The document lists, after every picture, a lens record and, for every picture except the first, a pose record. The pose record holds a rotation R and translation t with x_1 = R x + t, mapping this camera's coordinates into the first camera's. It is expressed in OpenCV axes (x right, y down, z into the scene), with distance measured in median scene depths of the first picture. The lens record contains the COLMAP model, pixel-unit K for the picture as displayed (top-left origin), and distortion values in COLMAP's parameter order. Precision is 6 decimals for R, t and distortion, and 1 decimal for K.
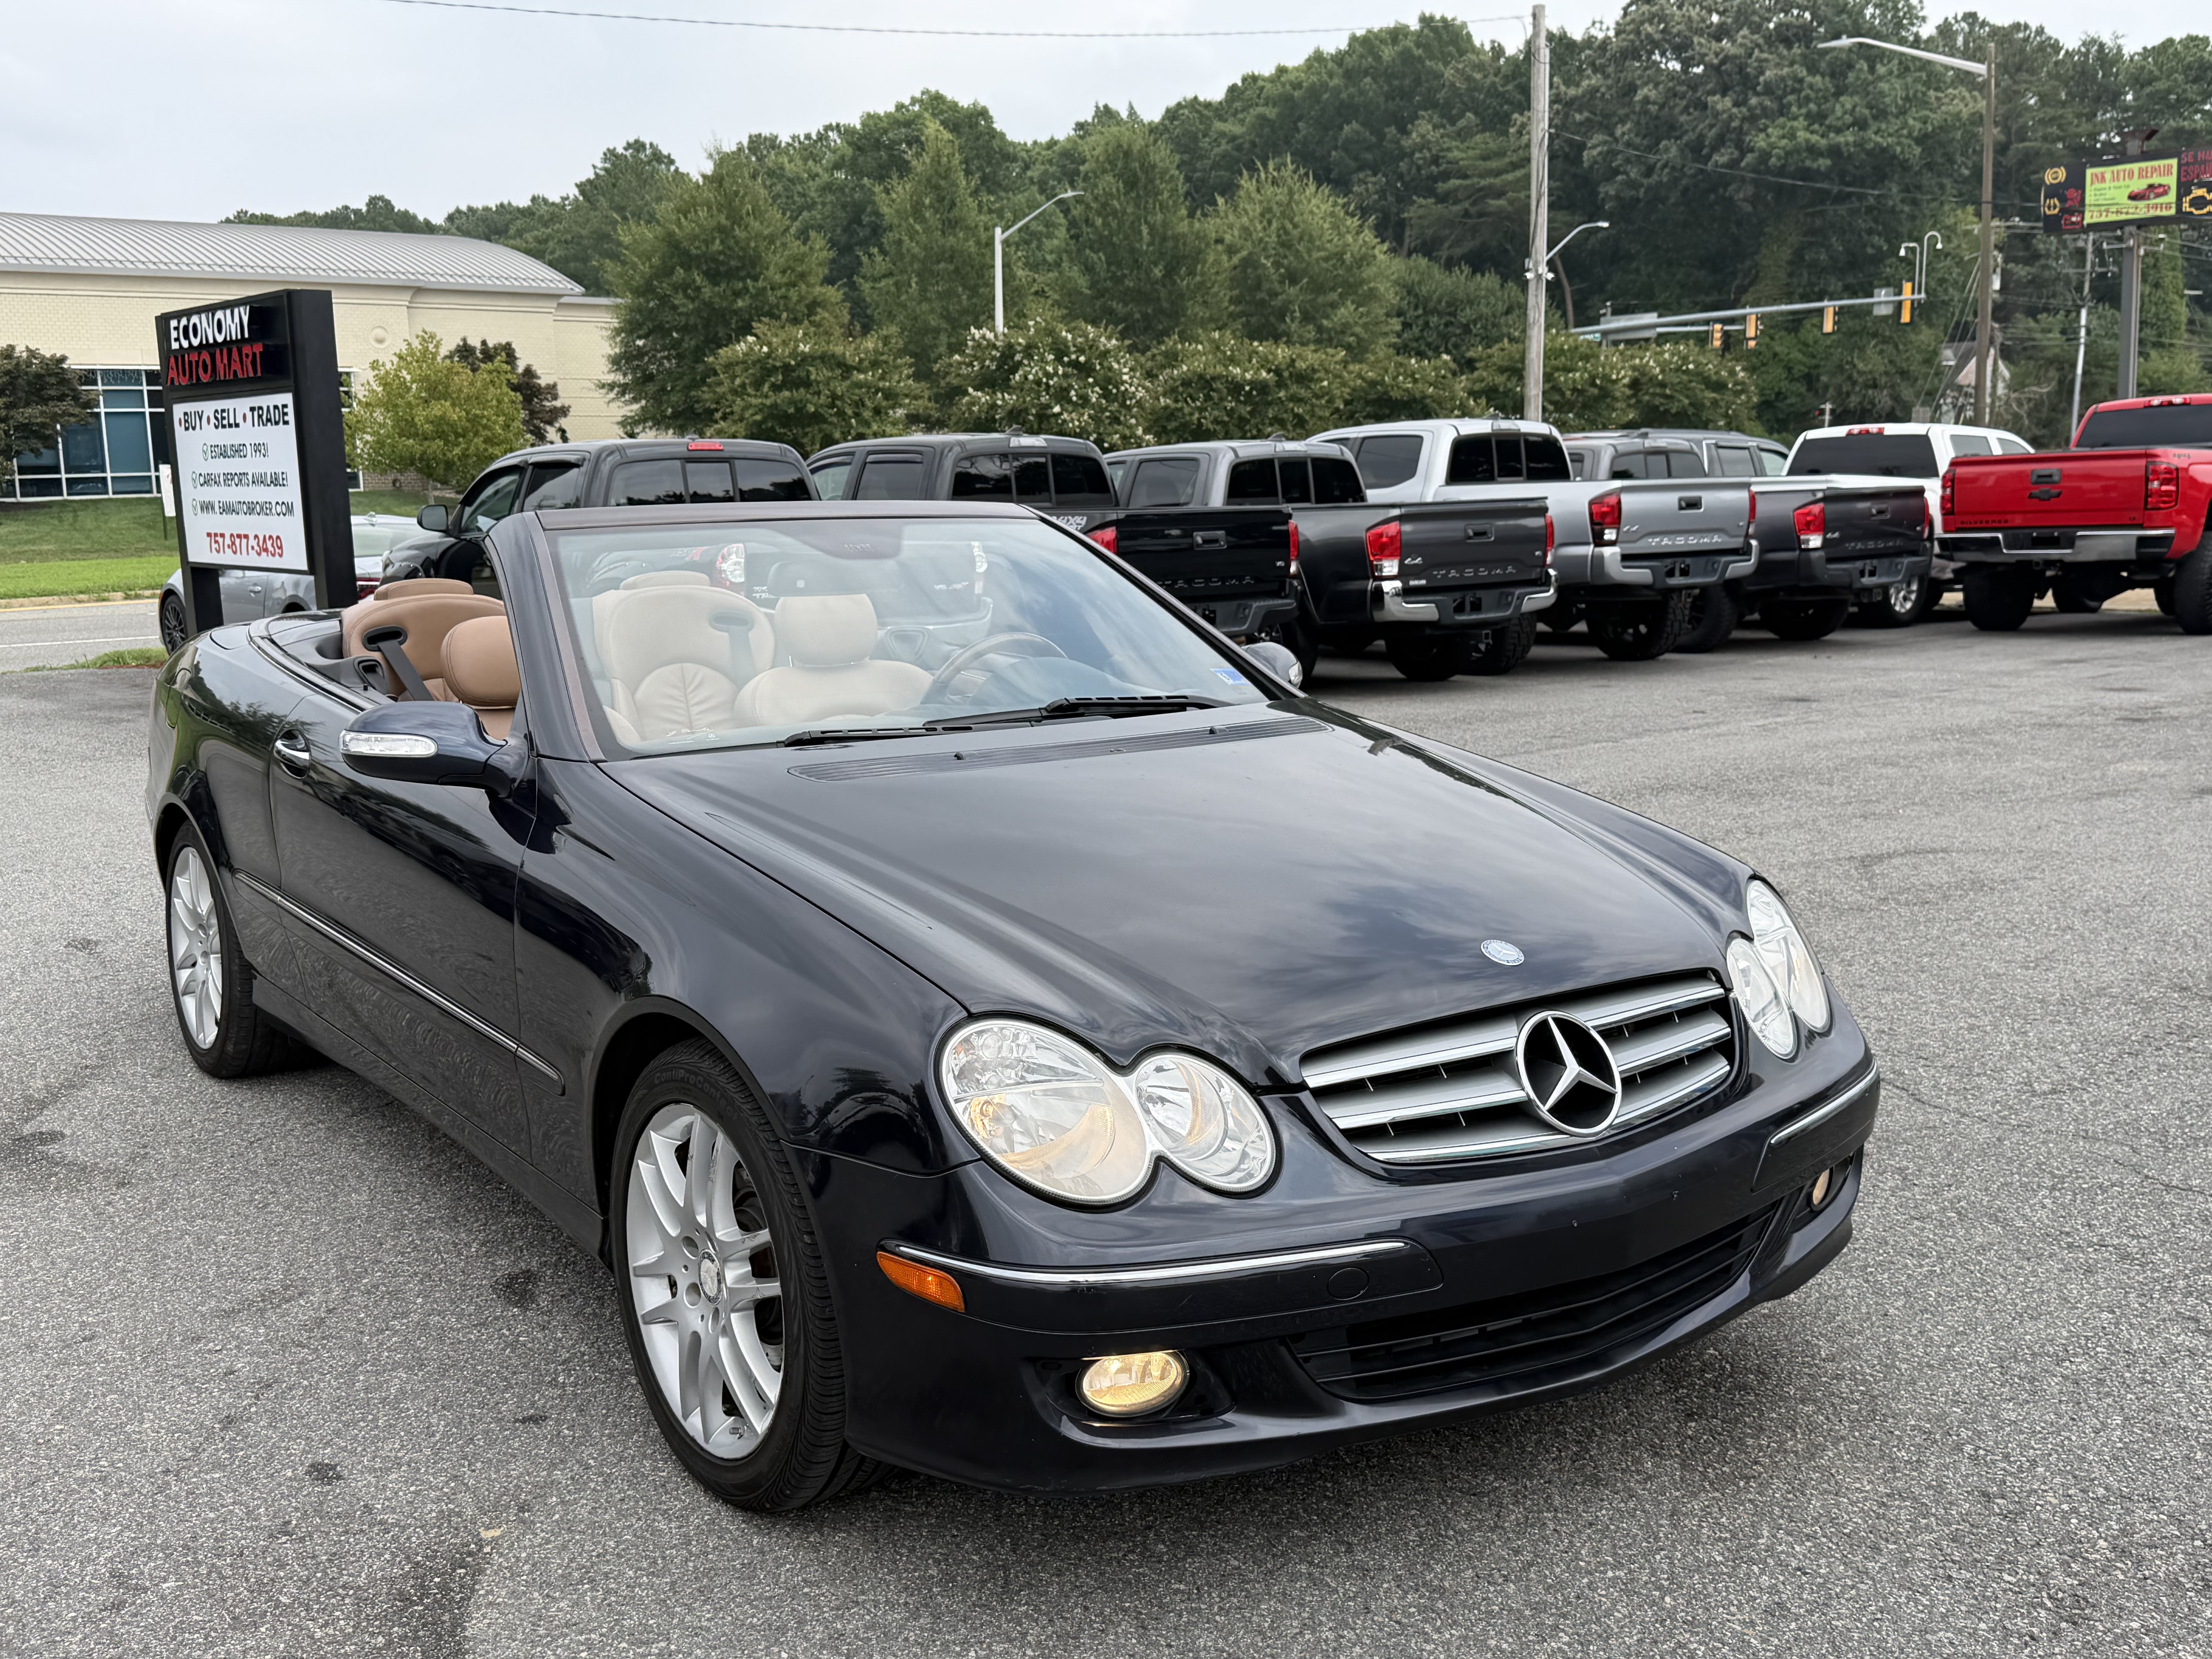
lens RADIAL K [[2211.5, 0, 1099.3], [0, 2211.5, 846.3], [0, 0, 1]] dist [0.229142, -0.546314]
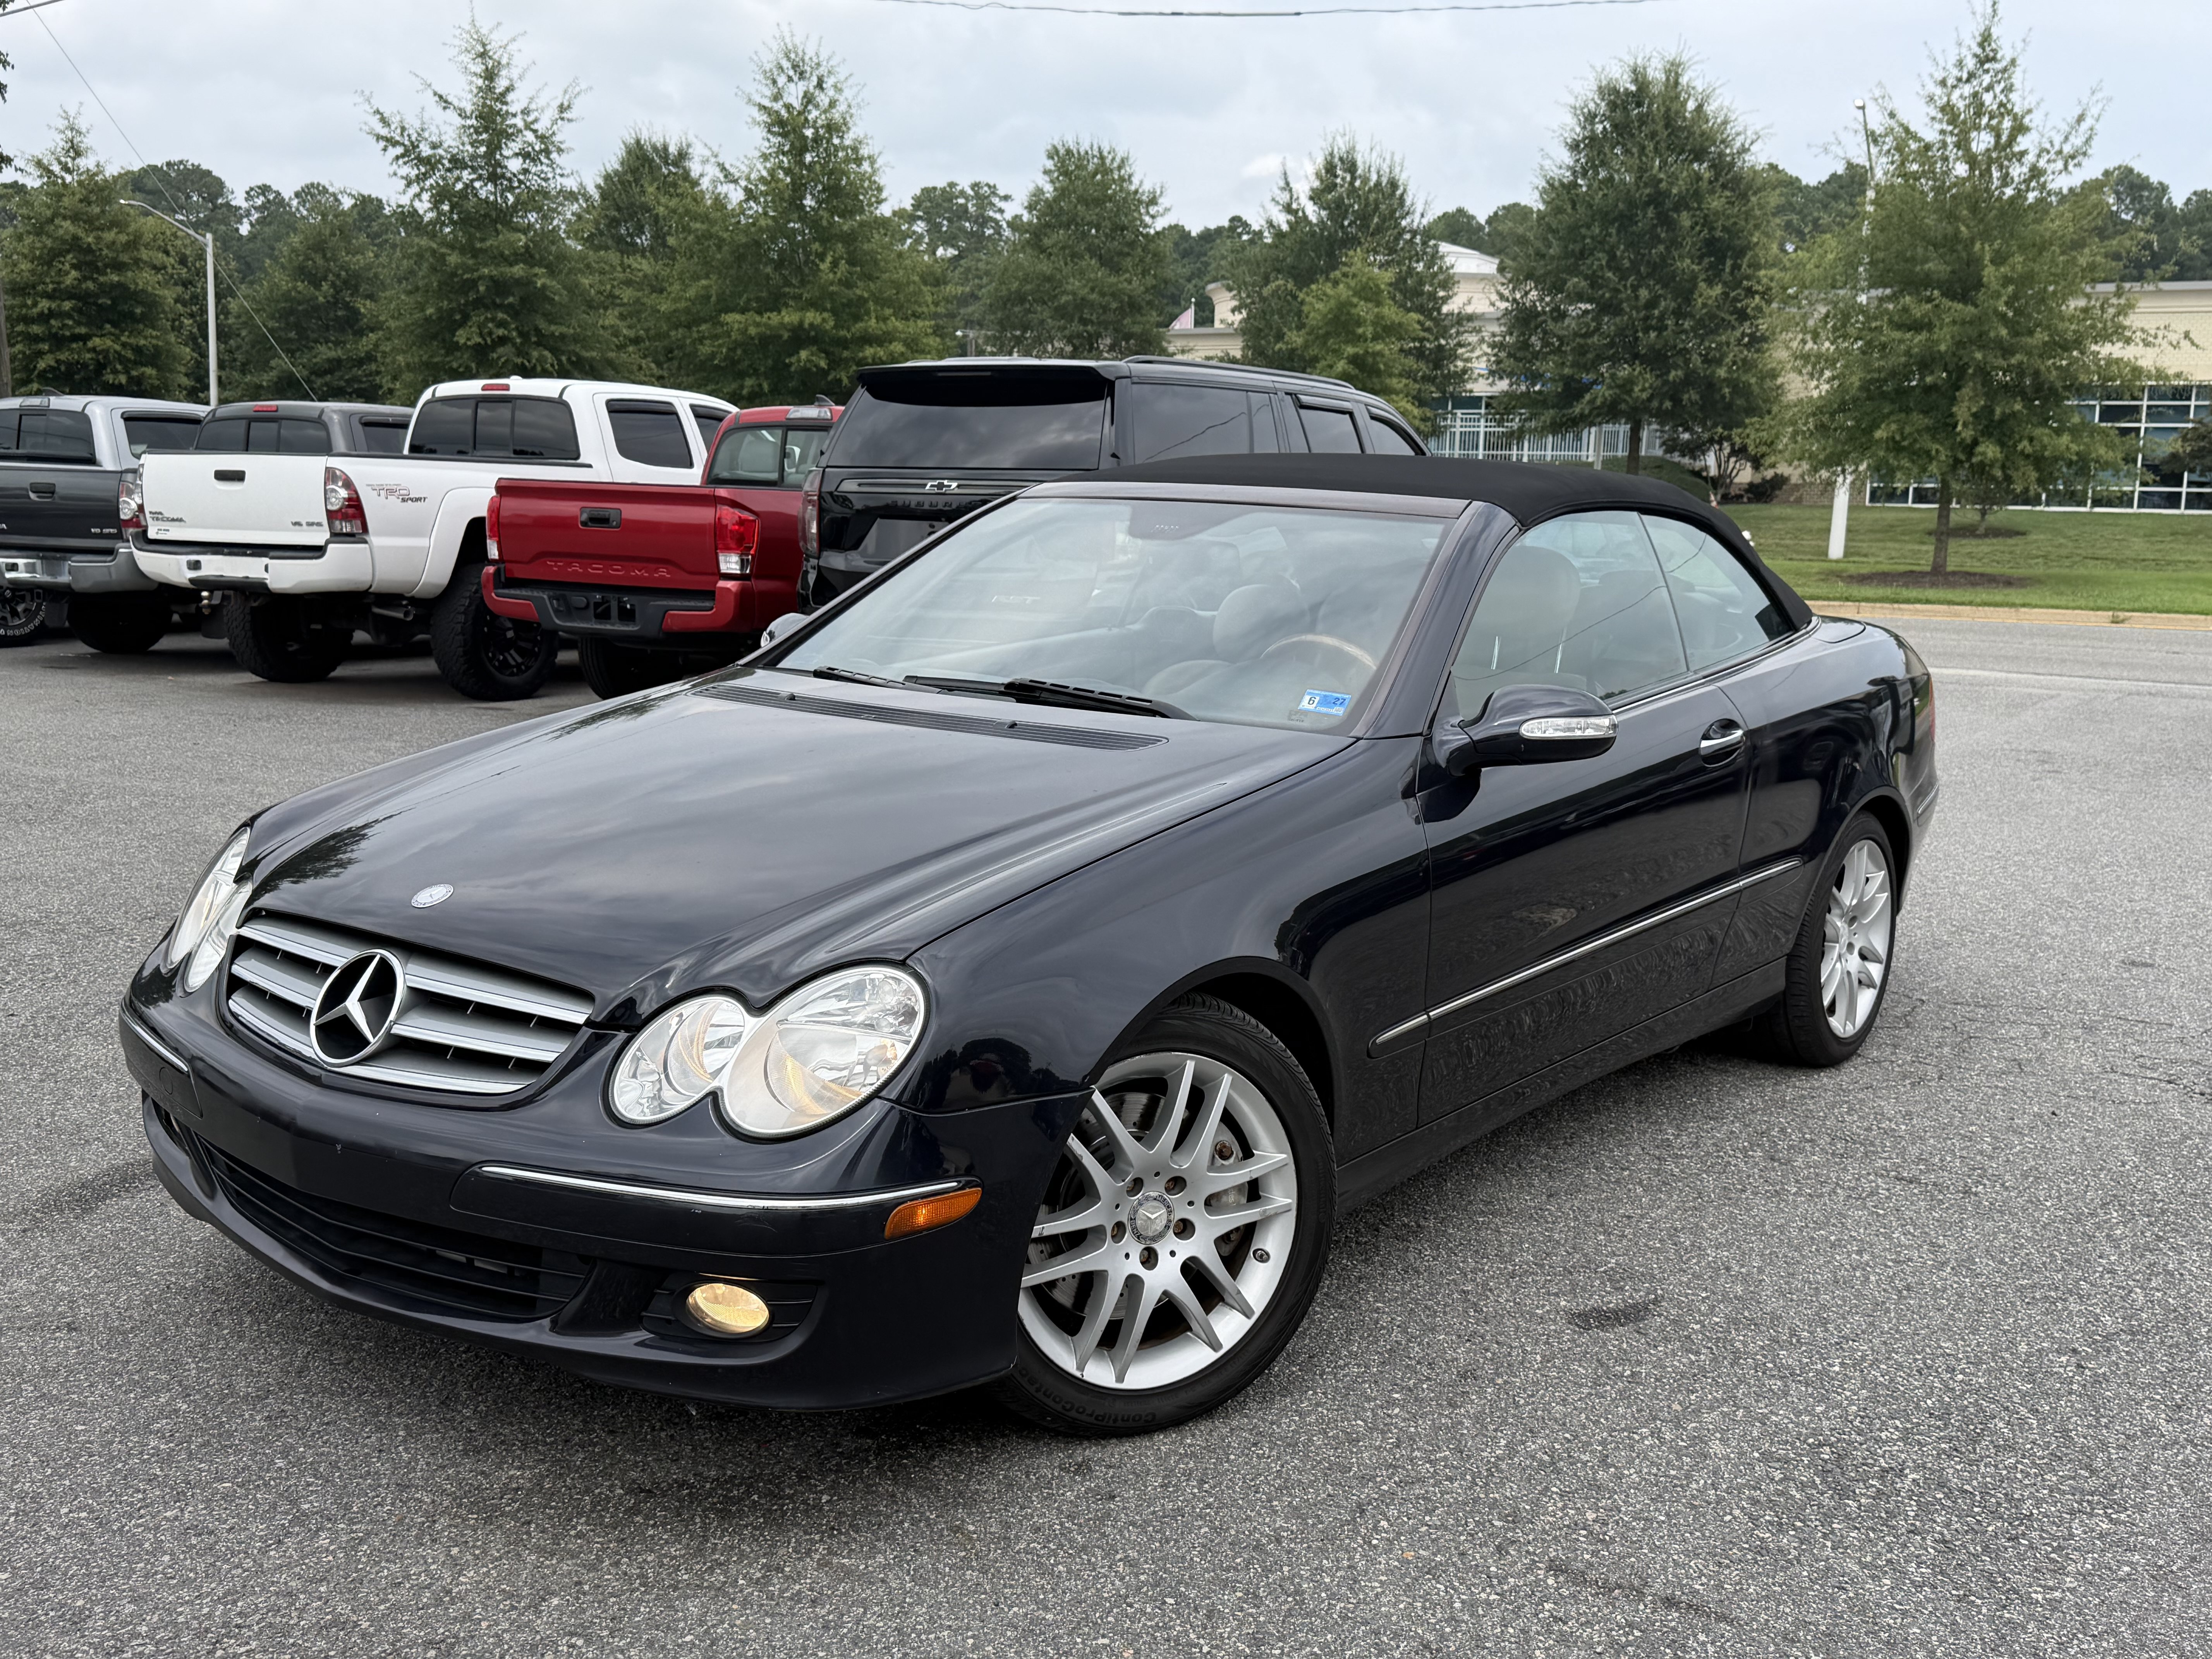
lens RADIAL K [[2128.7, 0, 1007.2], [0, 2128.7, 826.5], [0, 0, 1]] dist [0.211641, -0.342272]
pose [[0.299070, 0.186119, -0.935905, 0.204936], [-0.196104, 0.971847, 0.130601, -0.028786], [0.933863, 0.144476, 0.327148, 0.155817]]
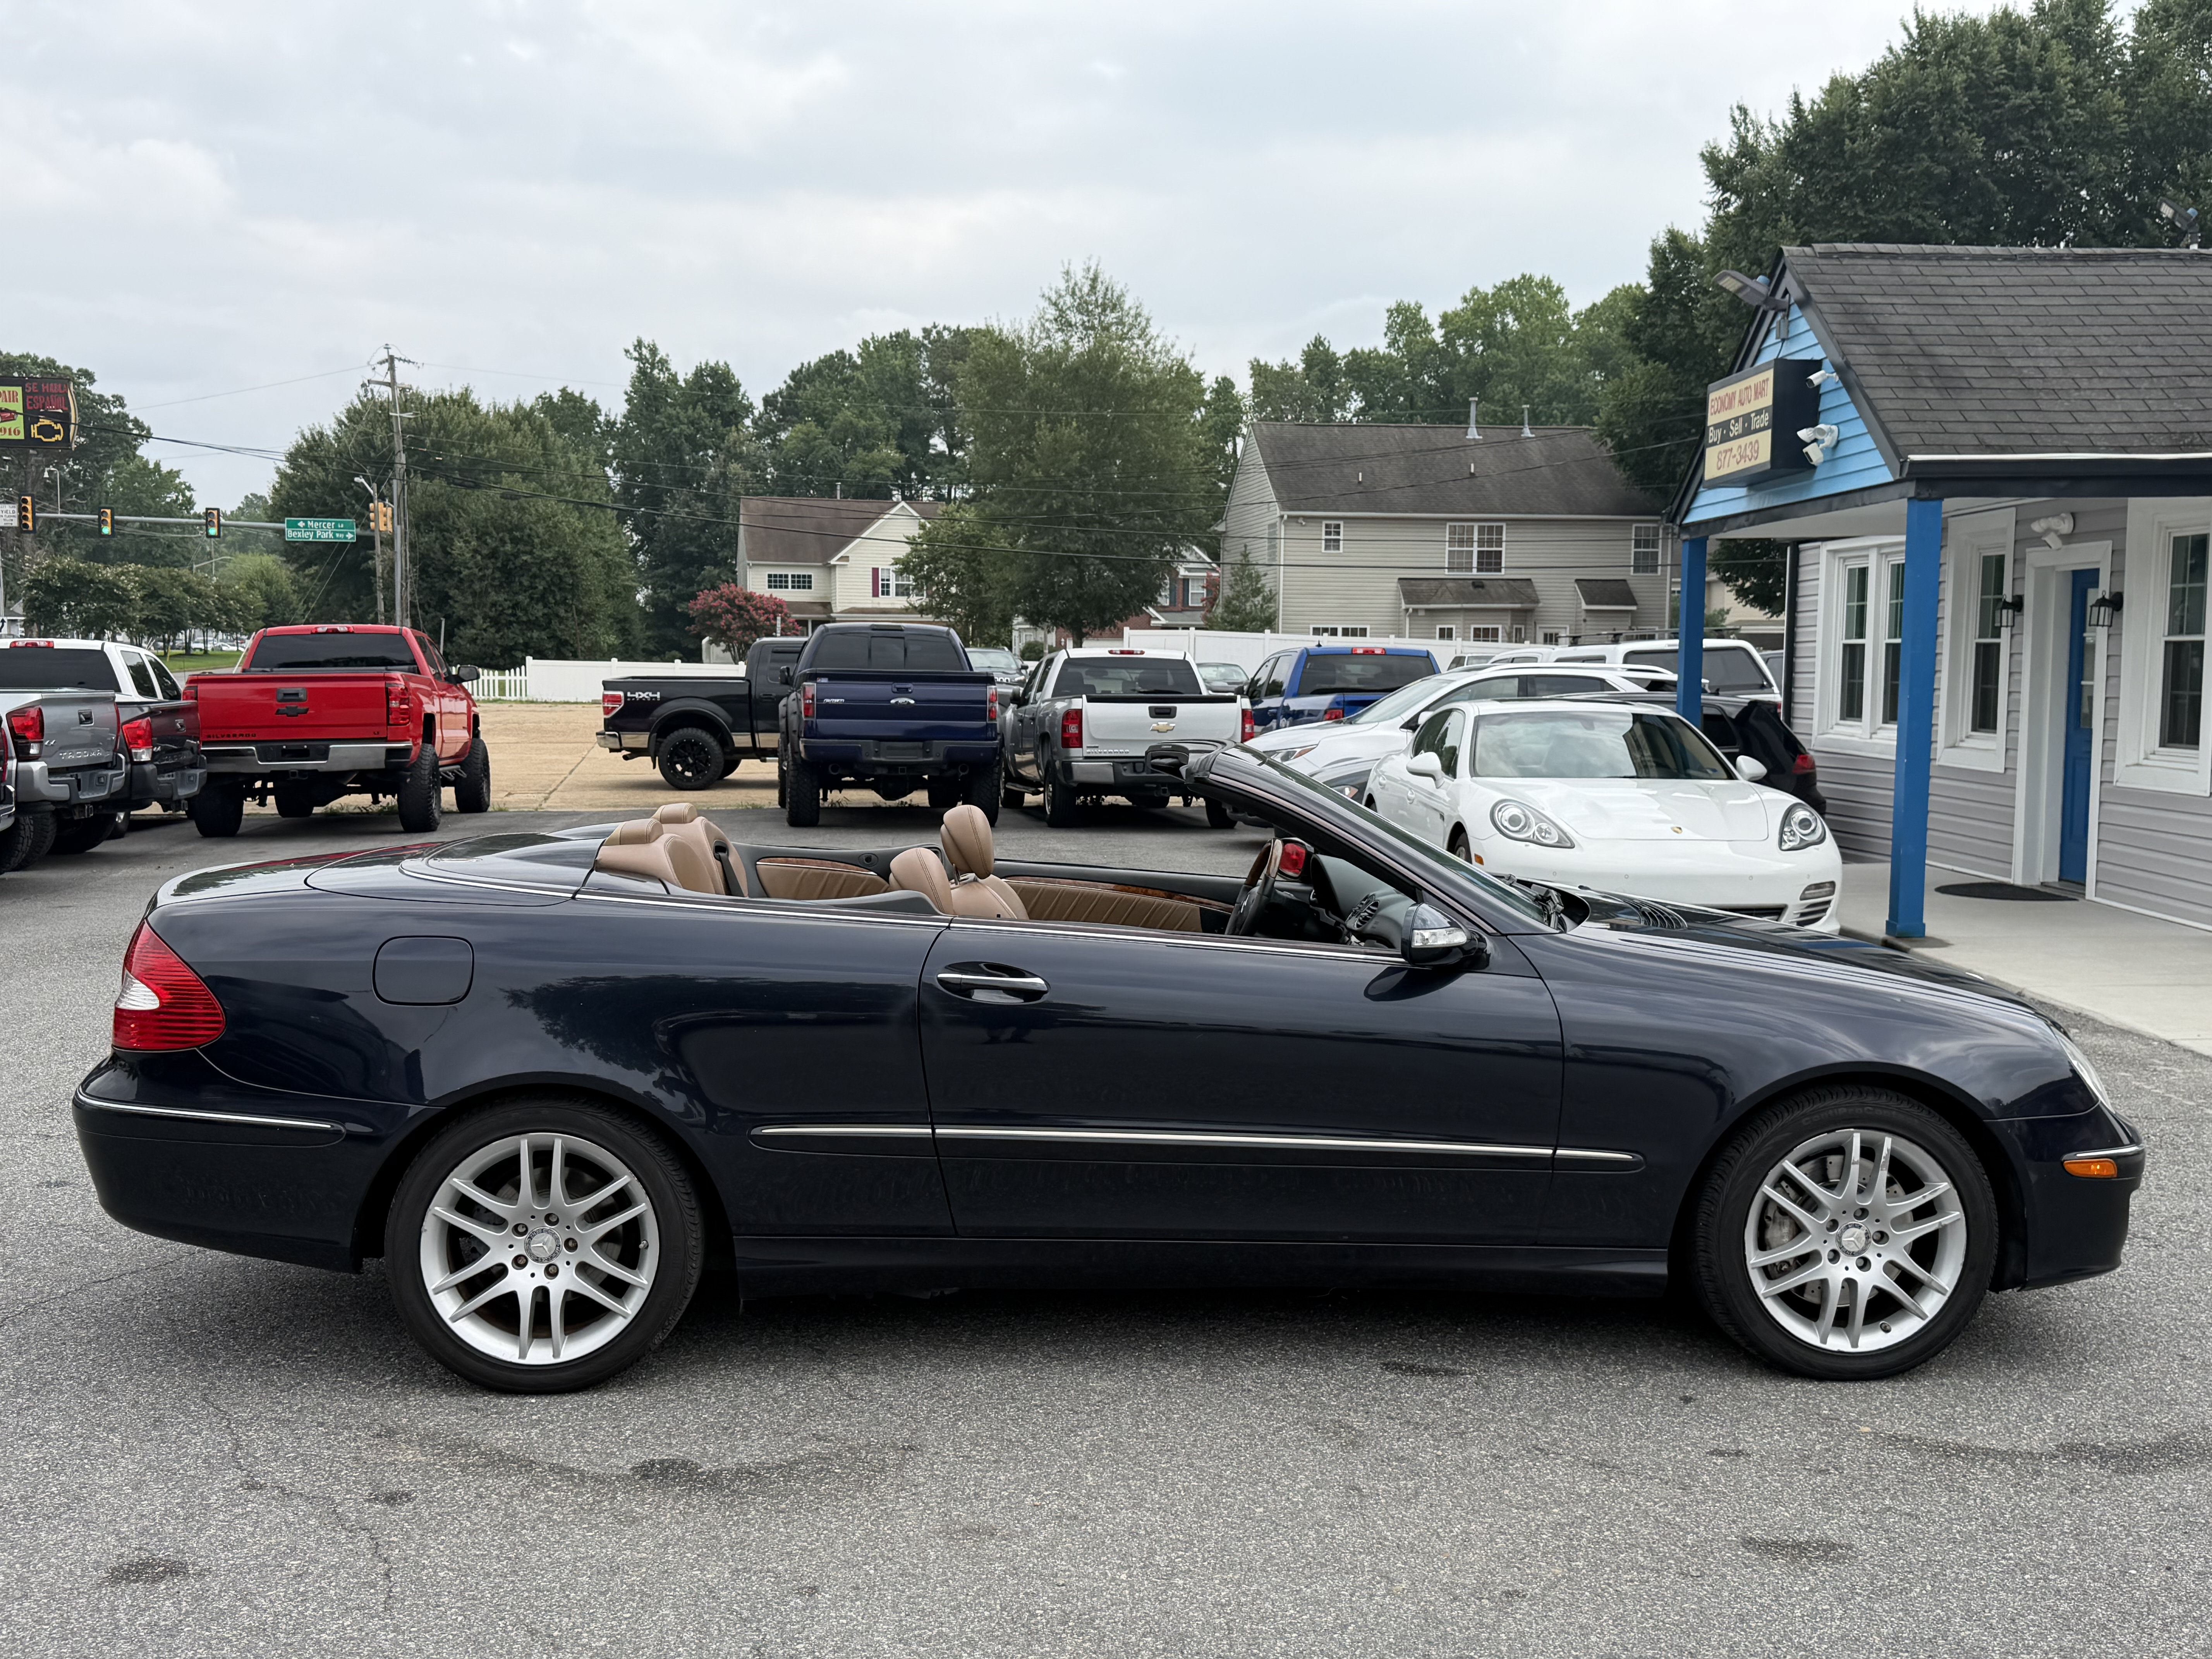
lens RADIAL K [[2216.3, 0, 1083.0], [0, 2216.3, 854.6], [0, 0, 1]] dist [0.183086, -0.389425]
pose [[0.511691, -0.051929, 0.857599, -0.300823], [0.125080, 0.992040, -0.014560, -0.019687], [-0.850016, 0.114719, 0.514113, 0.104637]]
